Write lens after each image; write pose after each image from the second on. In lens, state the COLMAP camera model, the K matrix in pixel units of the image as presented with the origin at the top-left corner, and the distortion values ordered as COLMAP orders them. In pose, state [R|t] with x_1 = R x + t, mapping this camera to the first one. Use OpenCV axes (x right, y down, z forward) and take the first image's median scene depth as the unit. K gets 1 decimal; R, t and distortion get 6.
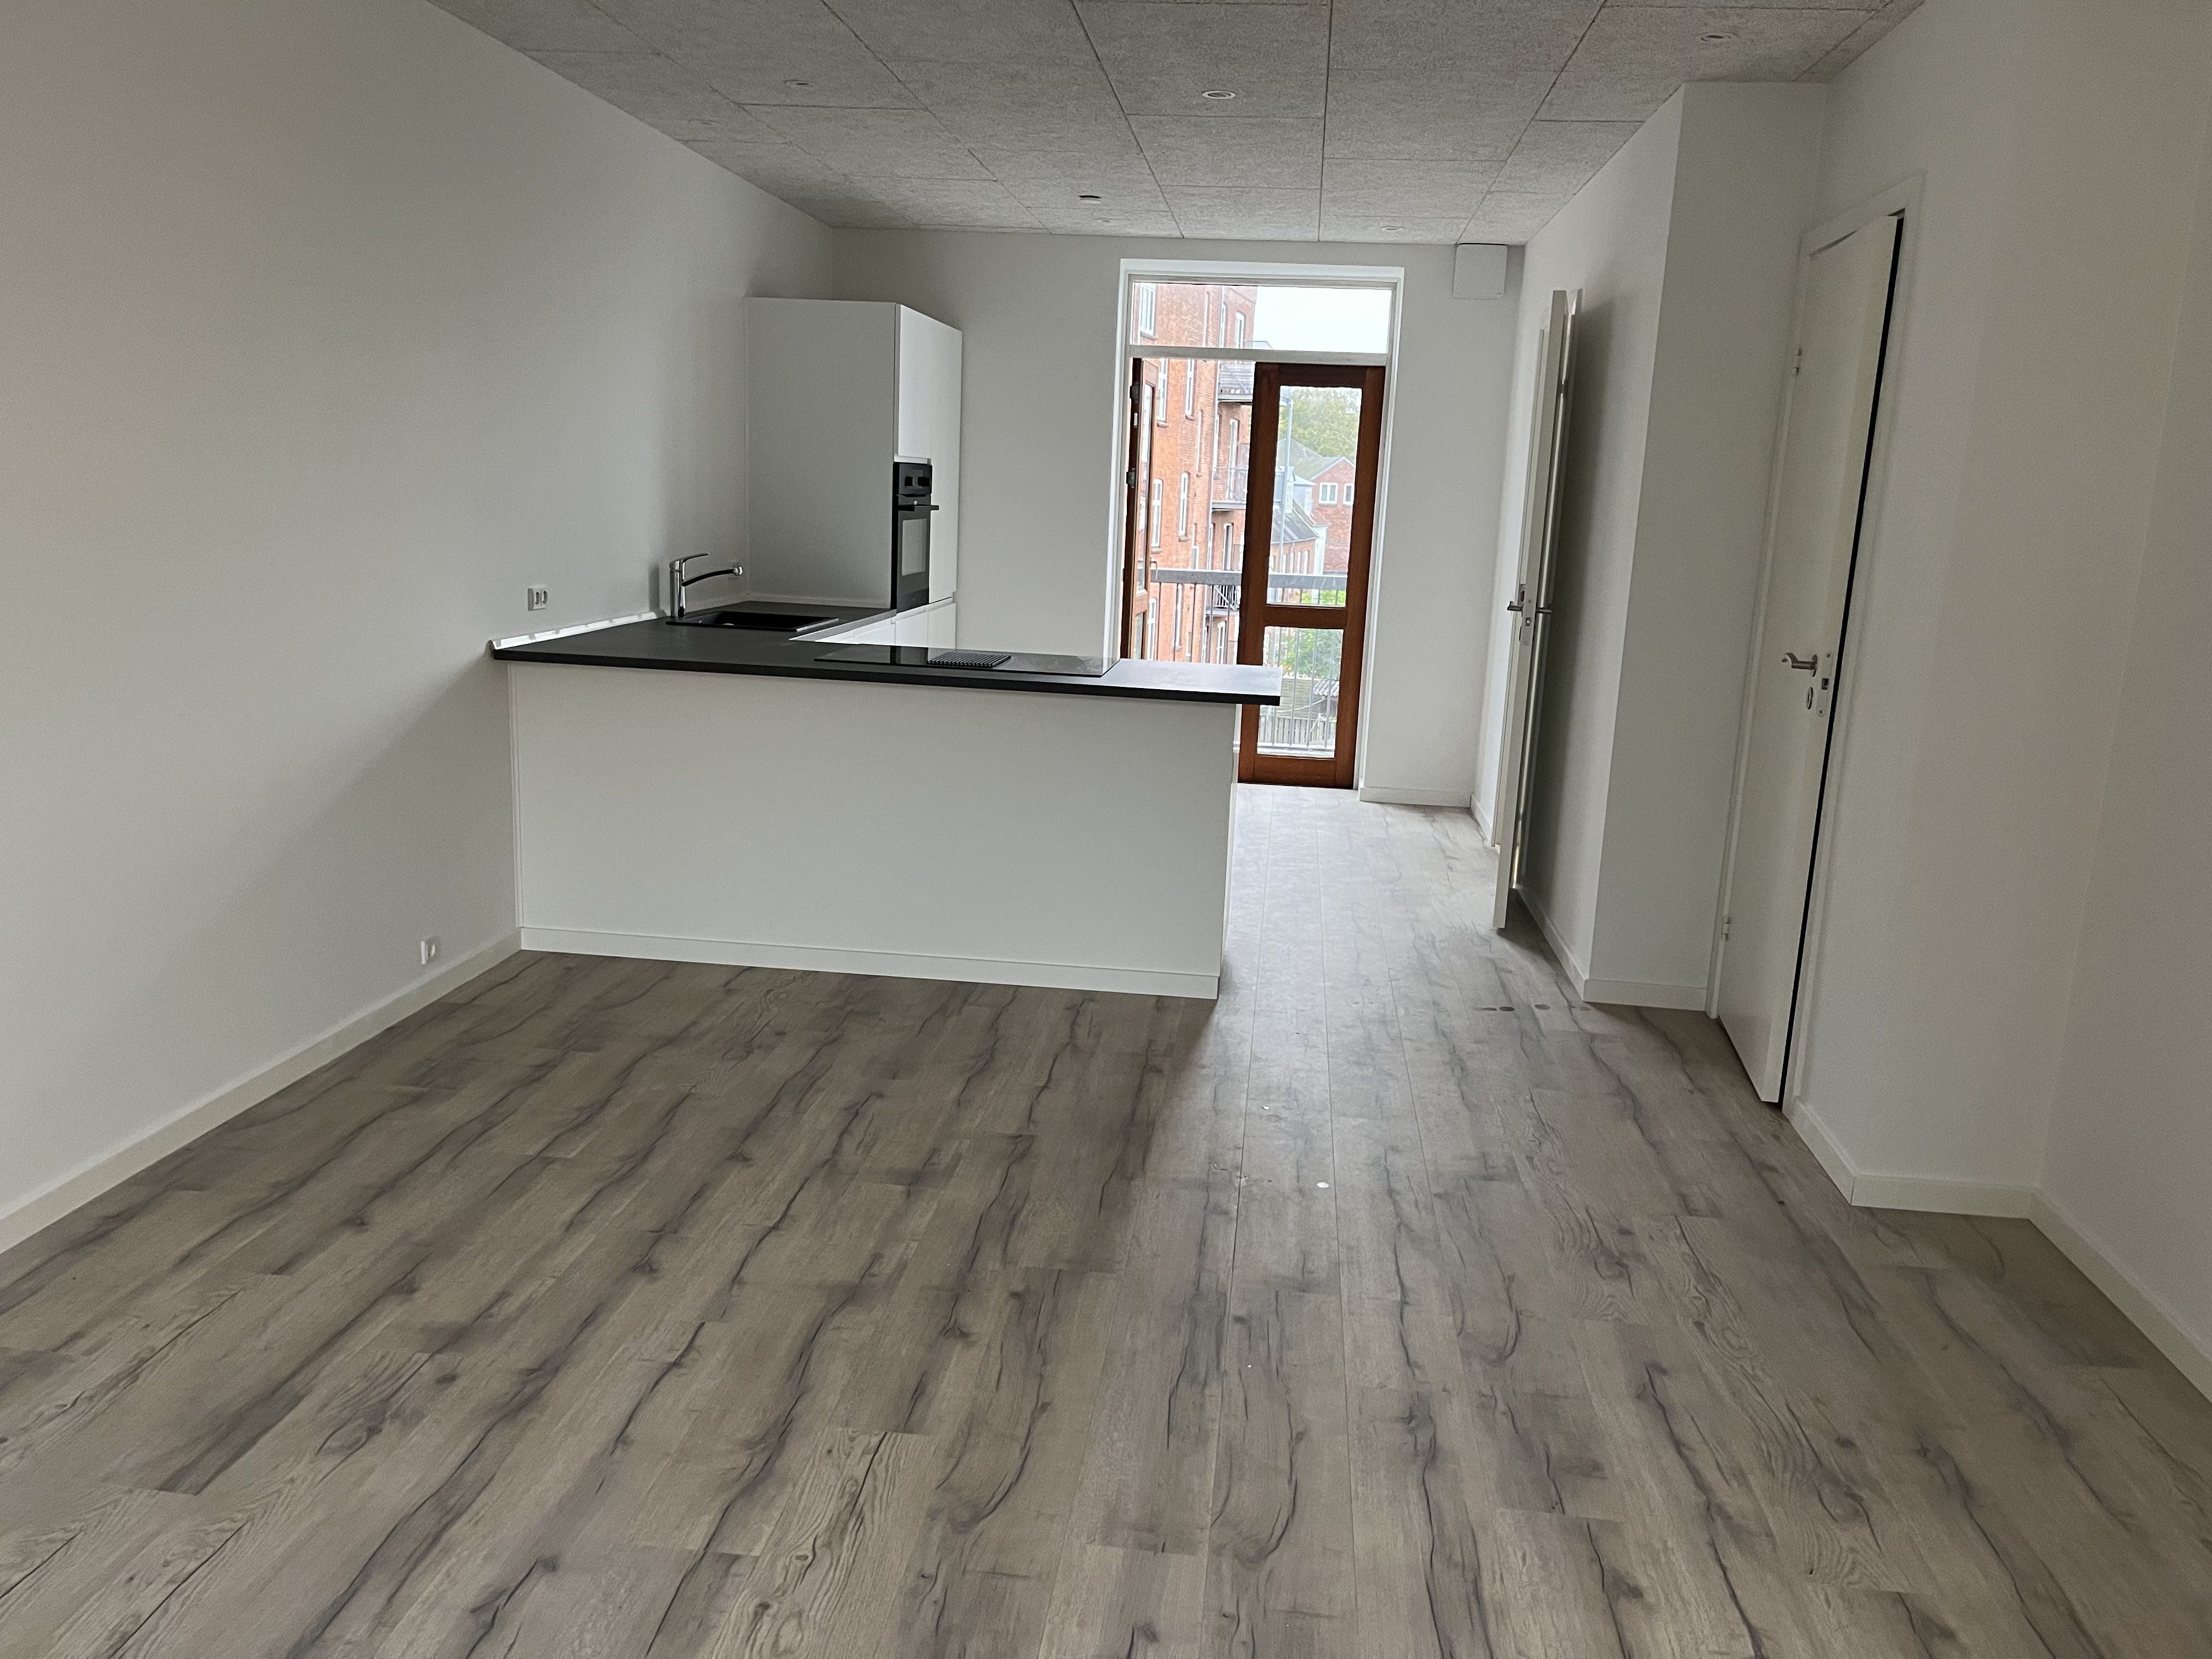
lens RADIAL K [[1686.3, 0, 1106.0], [0, 1686.3, 829.5], [0, 0, 1]] dist [0.083401, -0.098316]
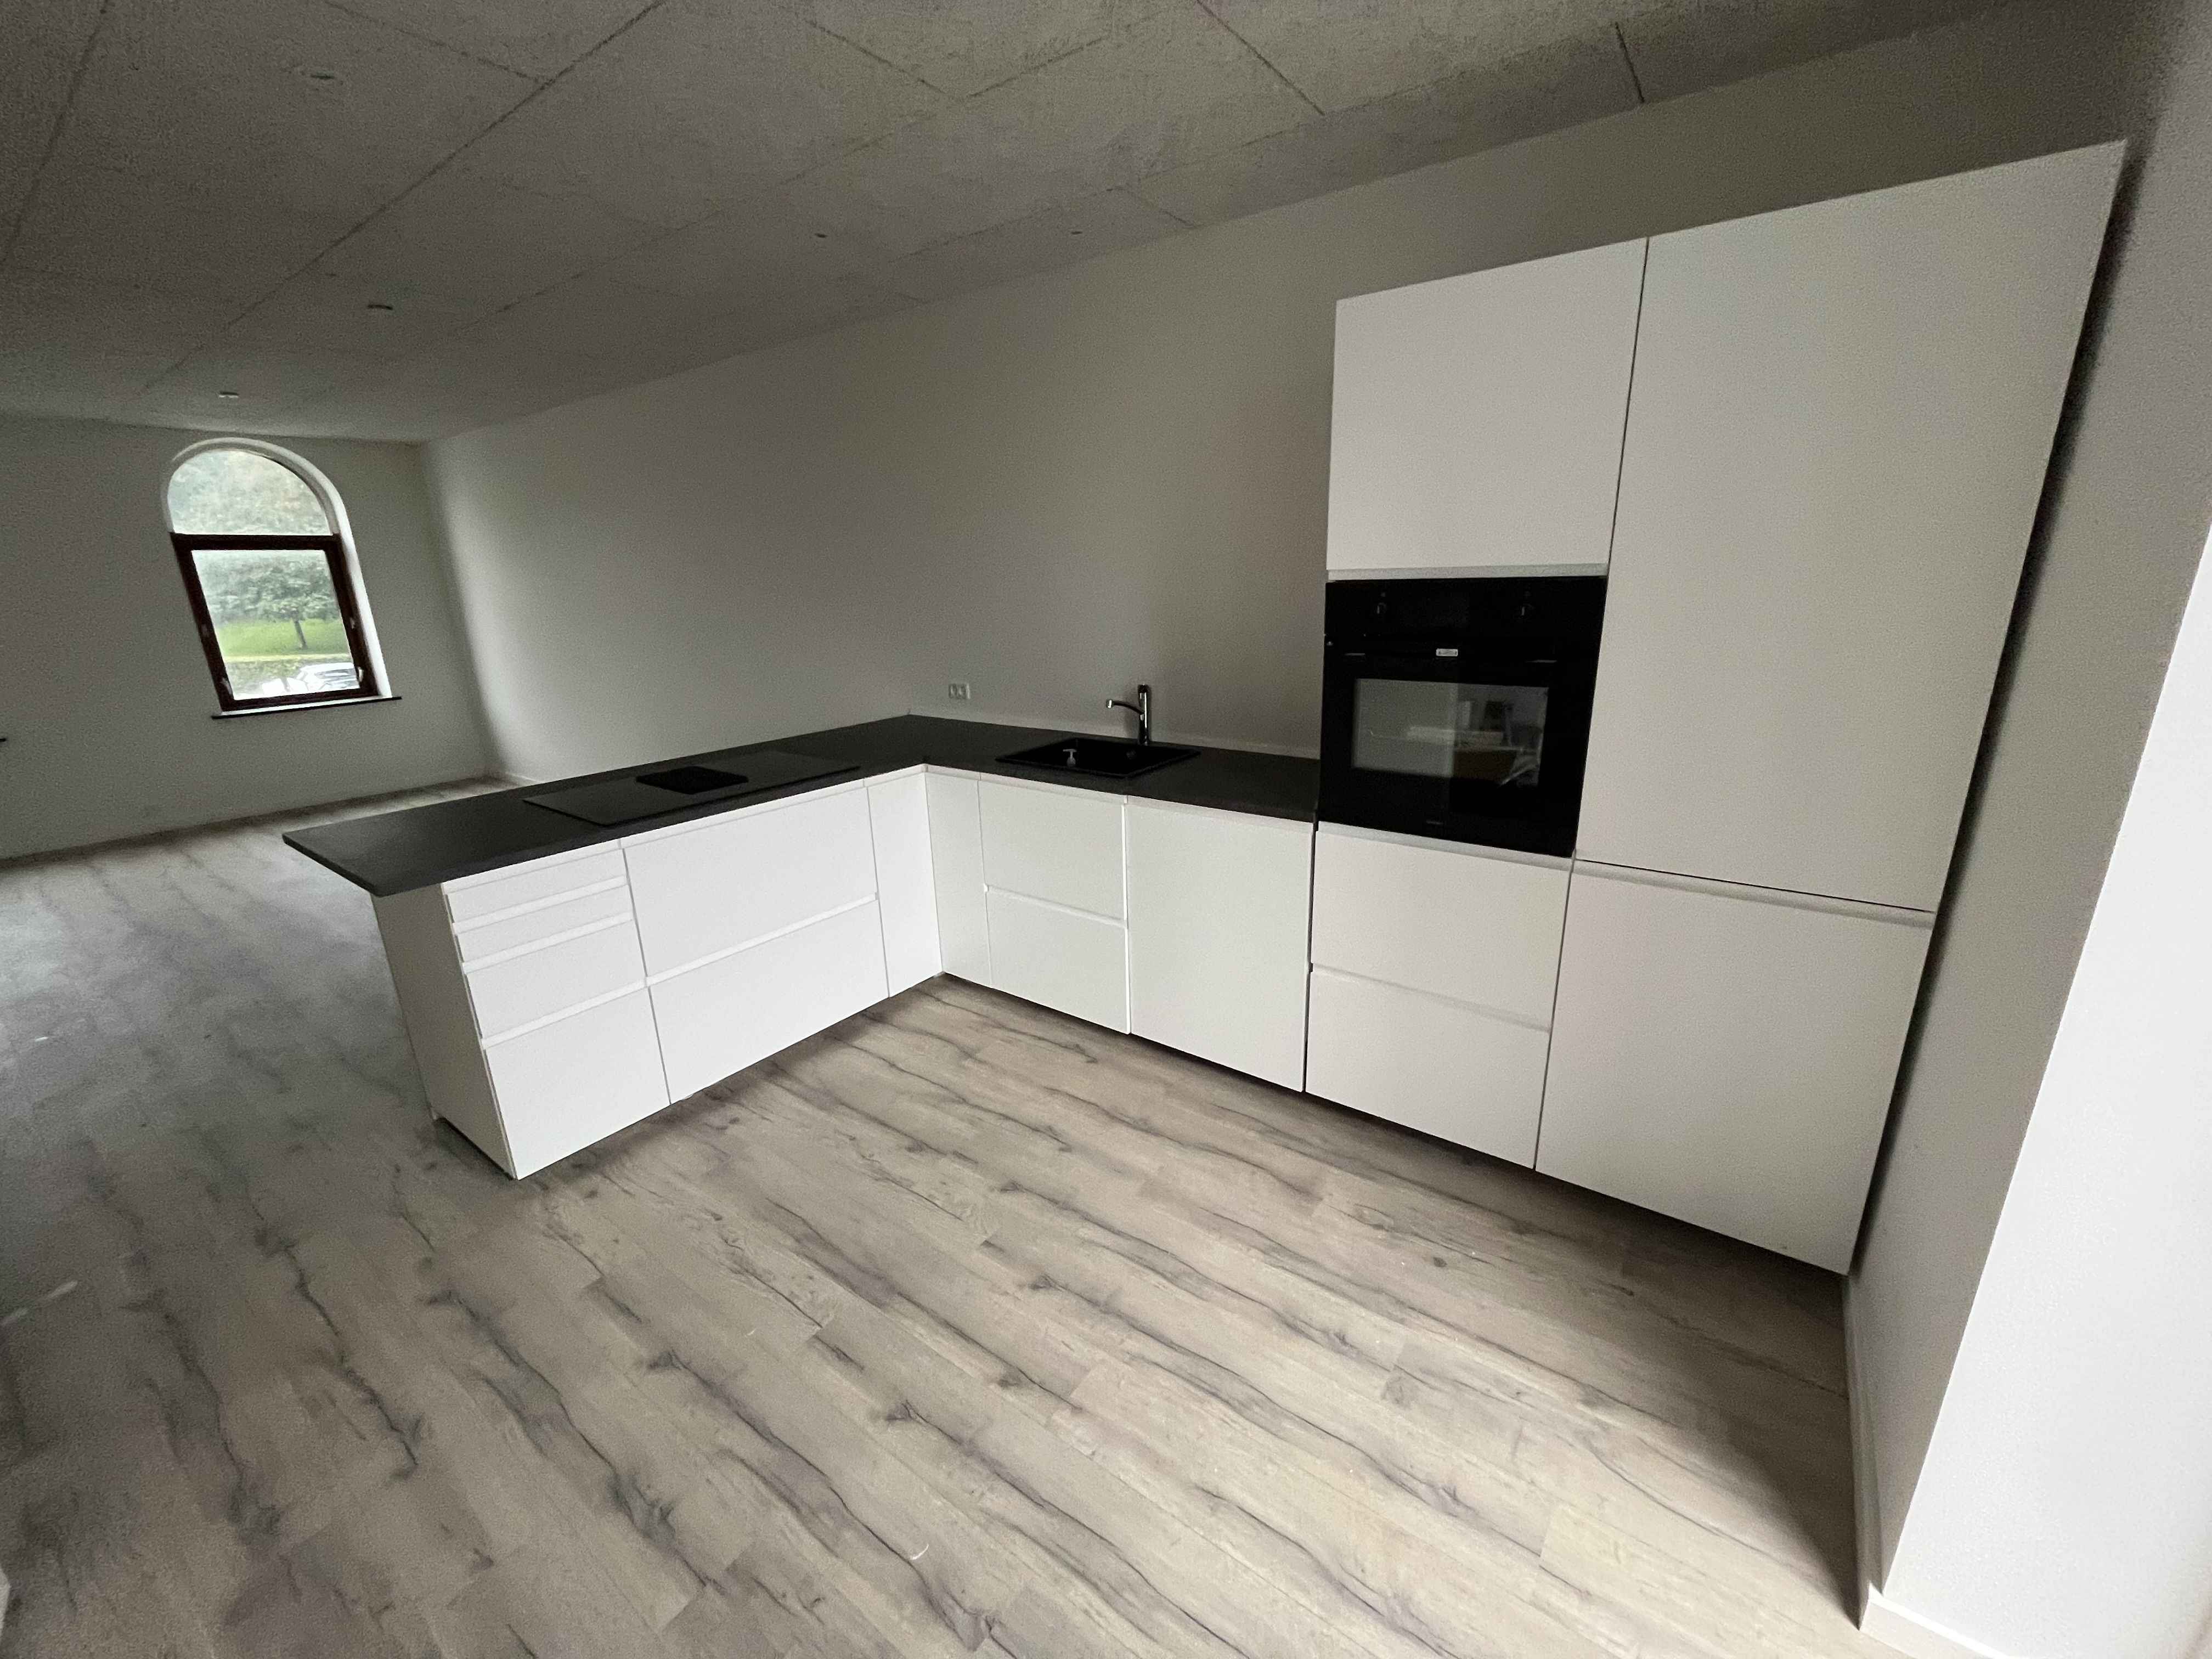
lens RADIAL K [[893.9, 0, 1106.0], [0, 893.9, 829.5], [0, 0, 1]] dist [-0.002307, -0.000273]
pose [[-0.501500, 0.220870, -0.836489, 0.175154], [-0.171966, 0.922122, 0.346580, -0.203493], [0.847895, 0.317658, -0.424462, 0.964442]]
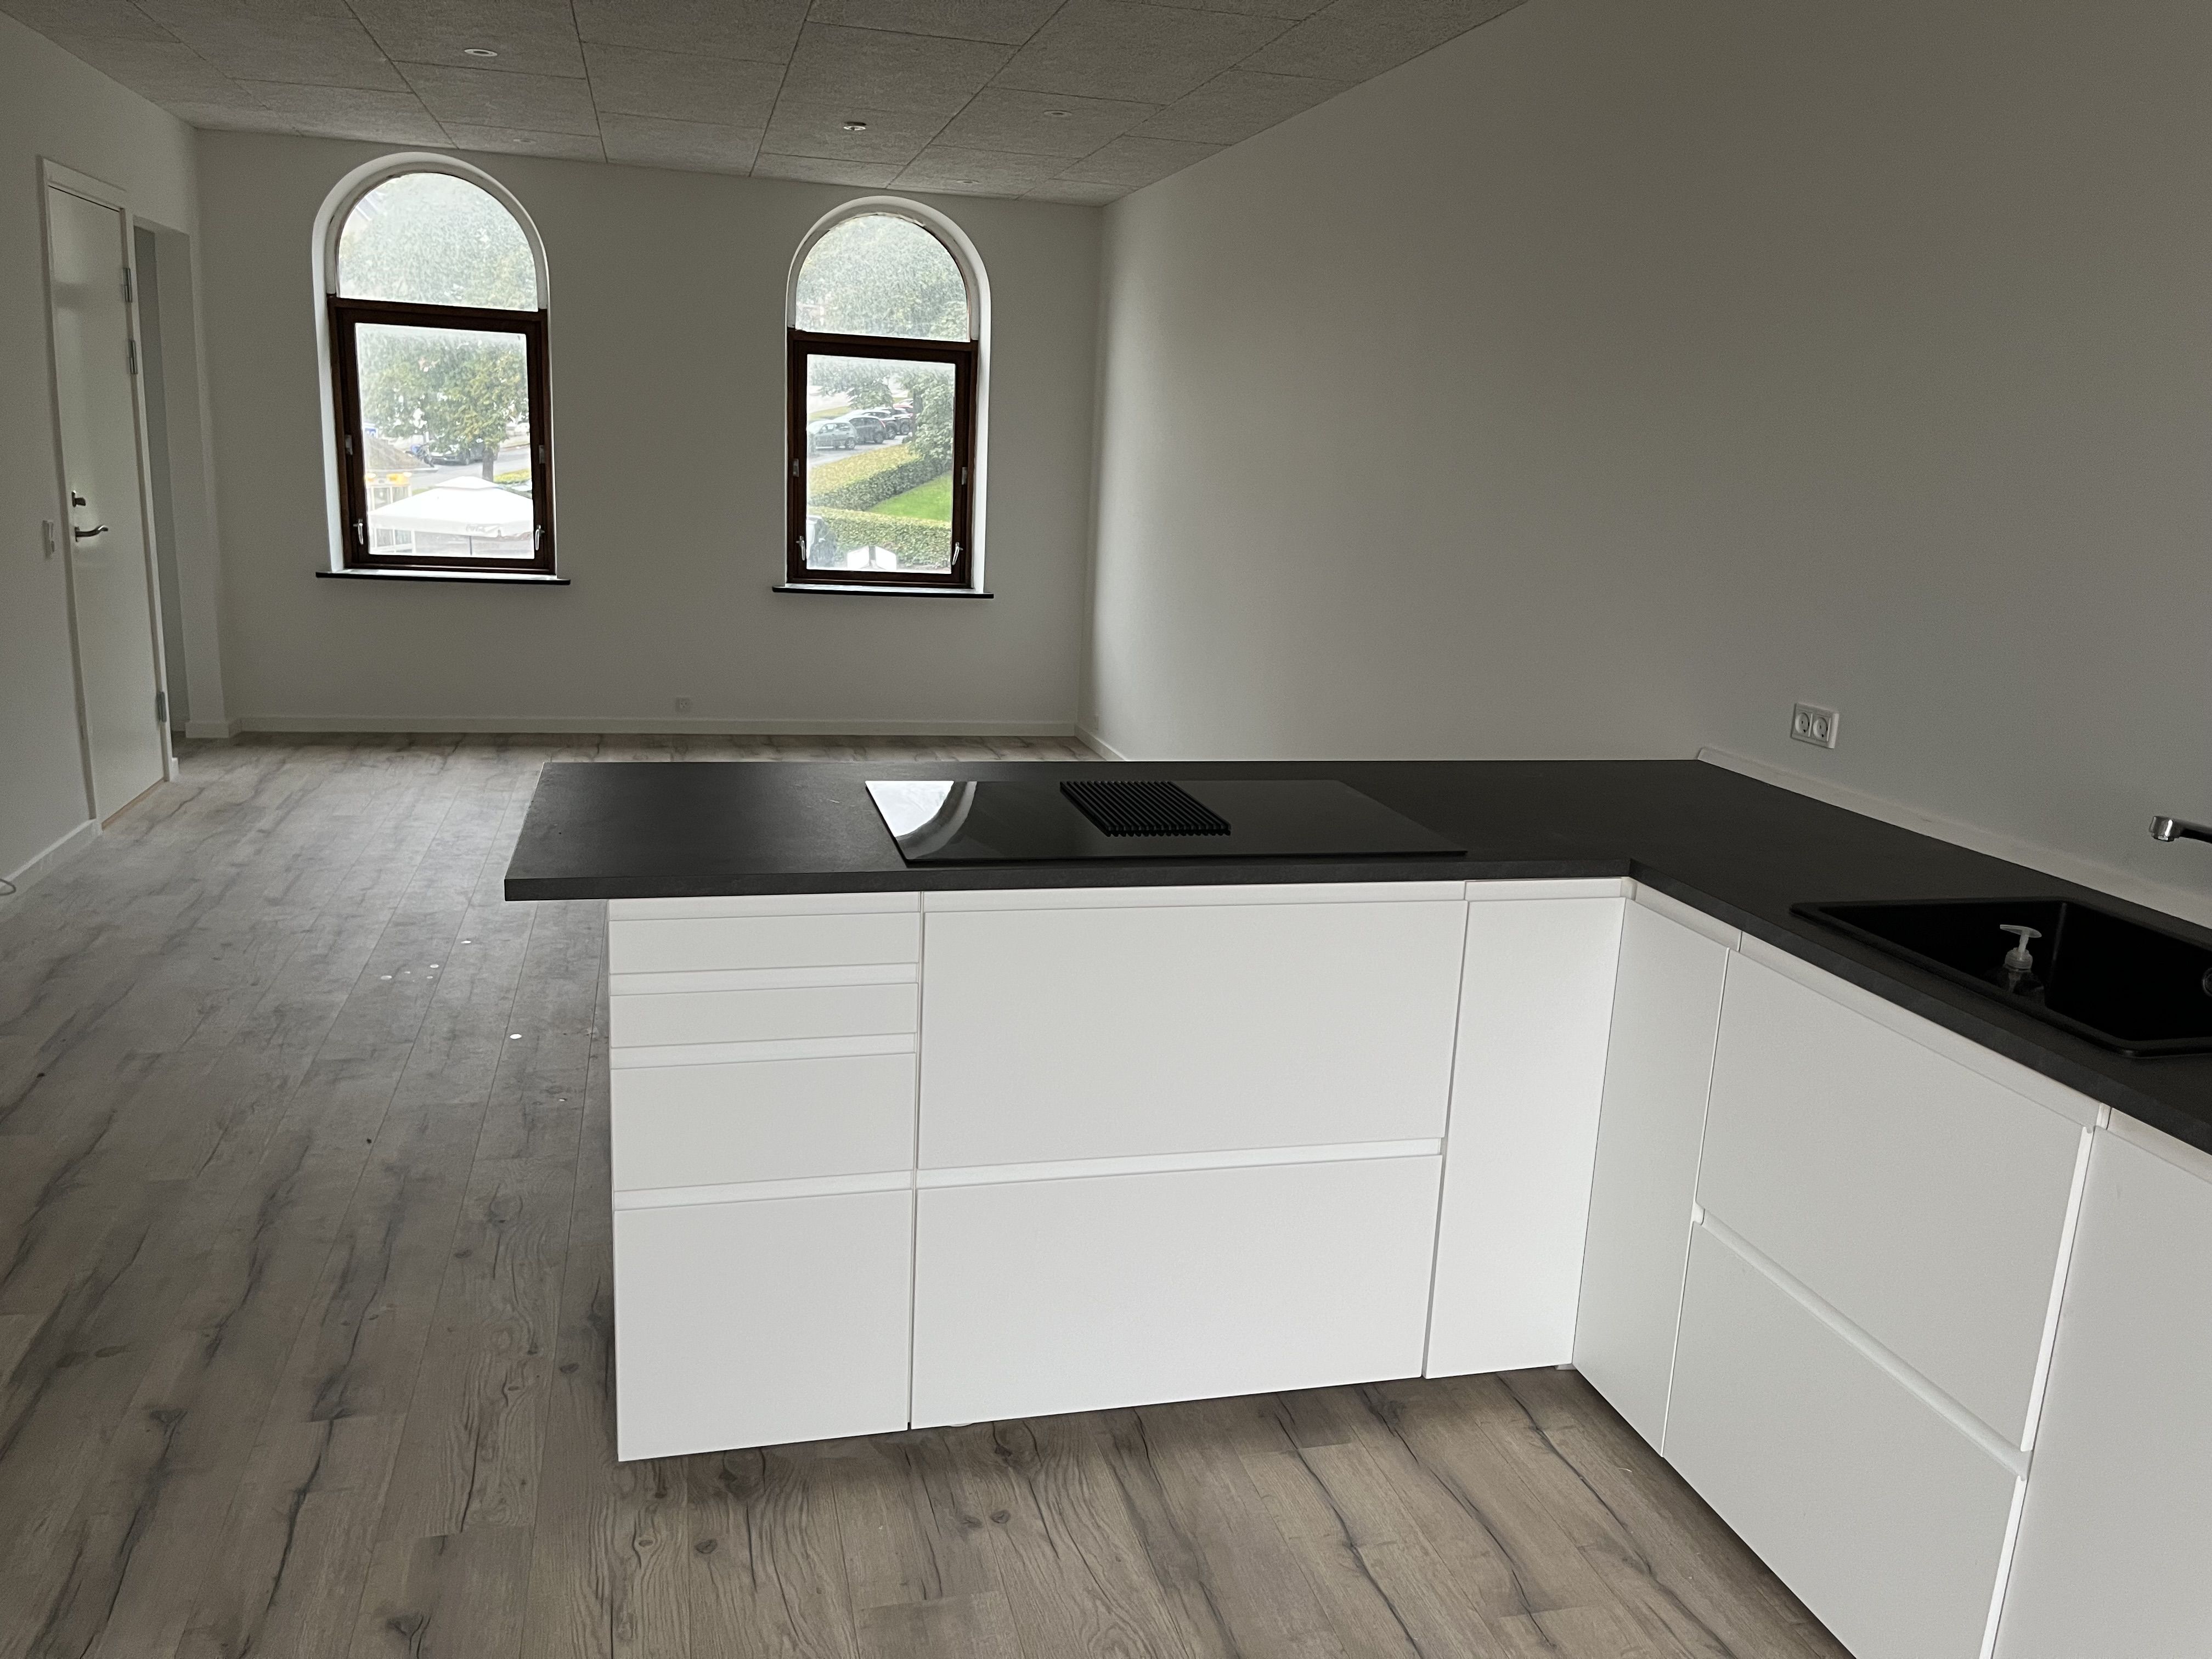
lens RADIAL K [[1686.3, 0, 1106.0], [0, 1686.3, 829.5], [0, 0, 1]] dist [0.083401, -0.098316]
pose [[-0.932814, 0.003300, -0.360344, 0.079648], [-0.149673, 0.906079, 0.395751, -0.198965], [0.327806, 0.423096, -0.844709, 0.951633]]
